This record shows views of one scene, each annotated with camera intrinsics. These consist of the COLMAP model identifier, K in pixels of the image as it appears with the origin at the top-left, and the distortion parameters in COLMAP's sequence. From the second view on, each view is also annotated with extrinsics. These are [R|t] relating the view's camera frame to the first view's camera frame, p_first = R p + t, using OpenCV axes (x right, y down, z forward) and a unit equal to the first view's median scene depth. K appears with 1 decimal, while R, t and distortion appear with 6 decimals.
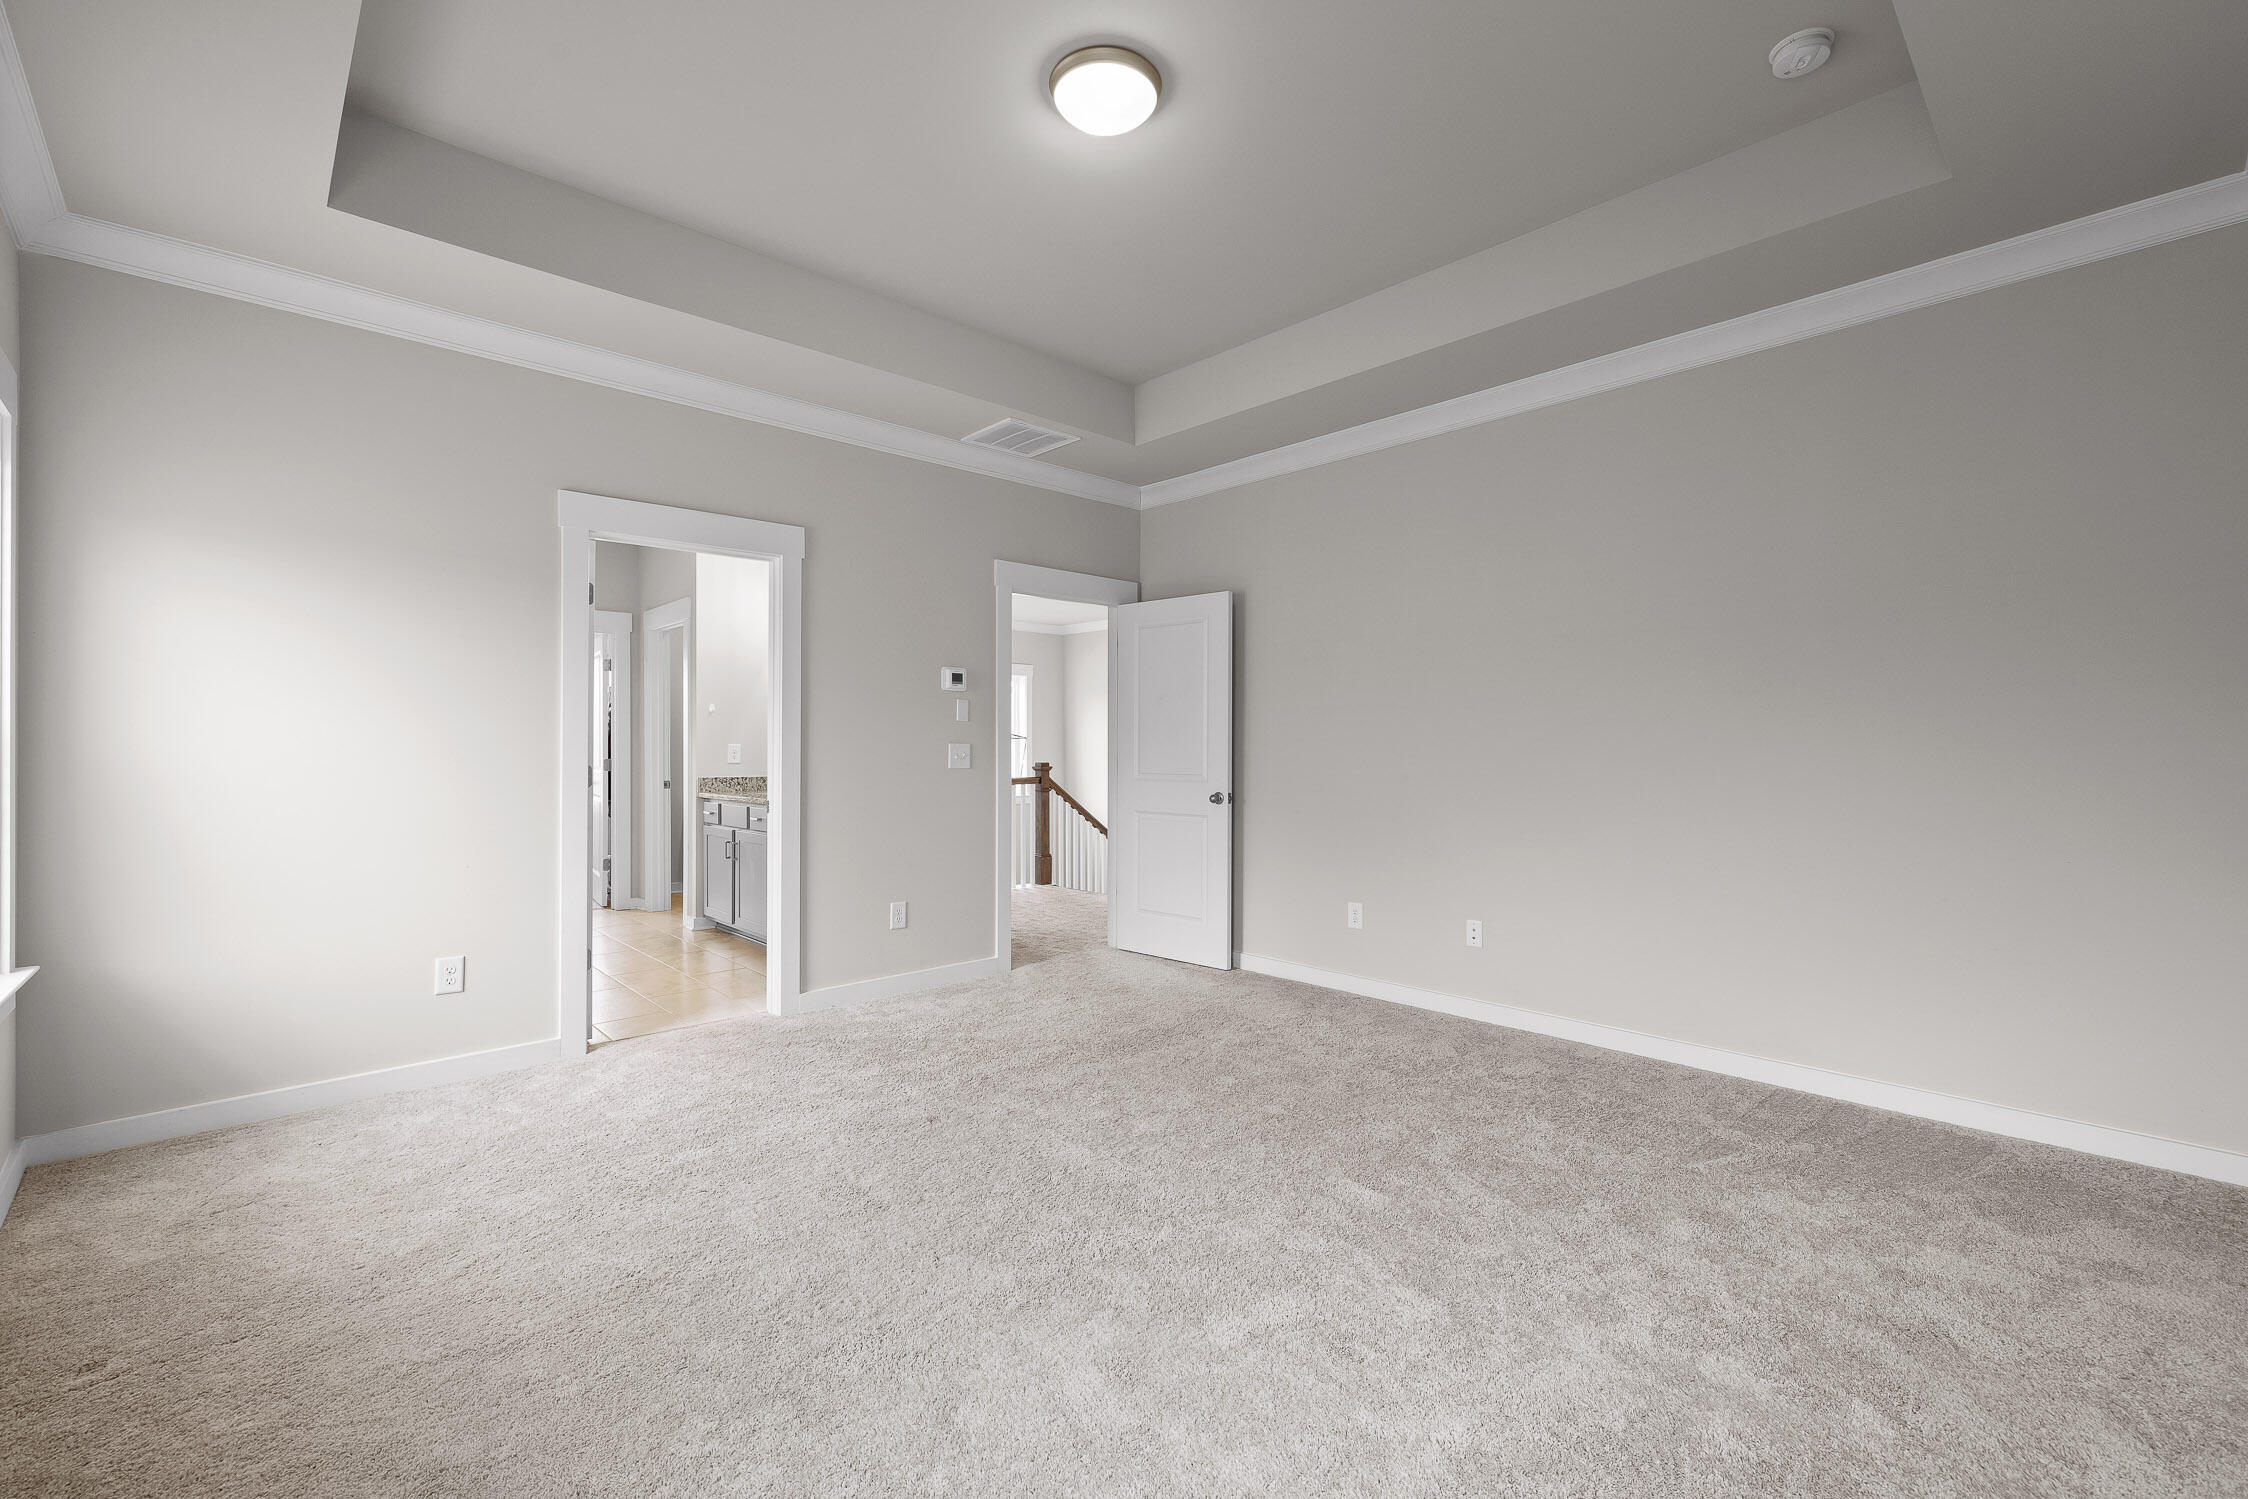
lens RADIAL K [[965.1, 0, 1117.1], [0, 965.1, 750.6], [0, 0, 1]] dist [0.000664, 0.000285]
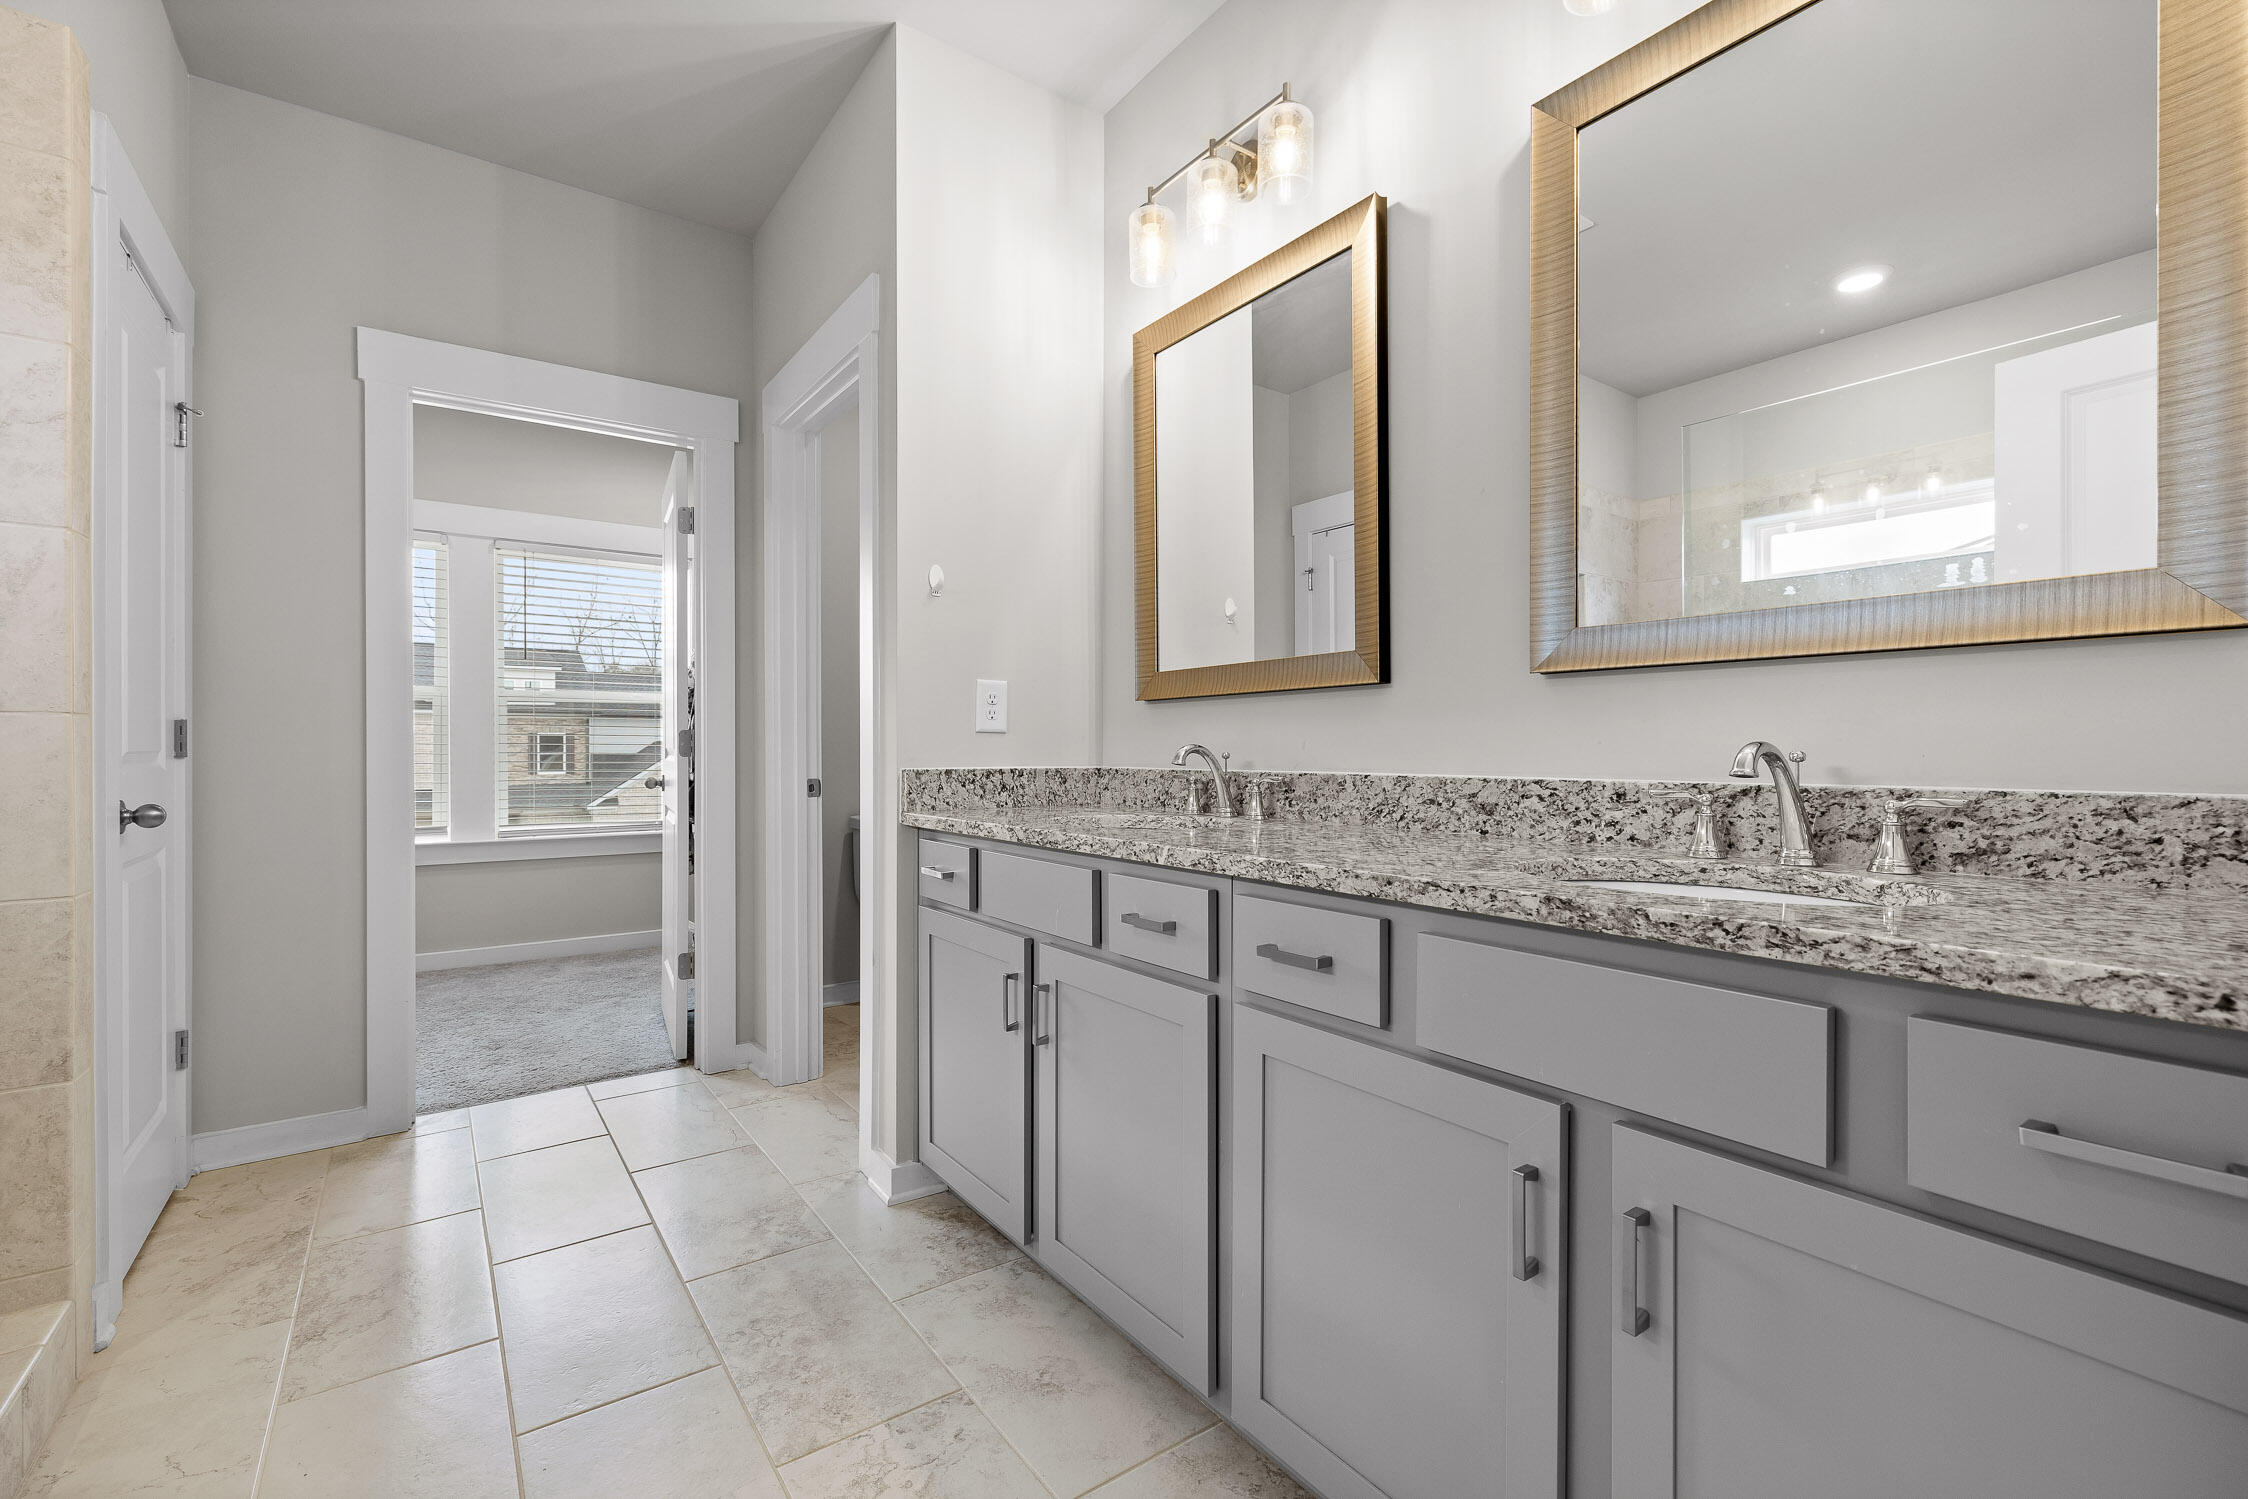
lens RADIAL K [[965.1, 0, 1129.6], [0, 965.1, 751.1], [0, 0, 1]] dist [0.000664, 0.000285]
pose [[0.994036, -0.000725, -0.109053, -0.302883], [0.000594, 0.999999, -0.001232, 0.021064], [0.109054, 0.001160, 0.994035, 0.636063]]
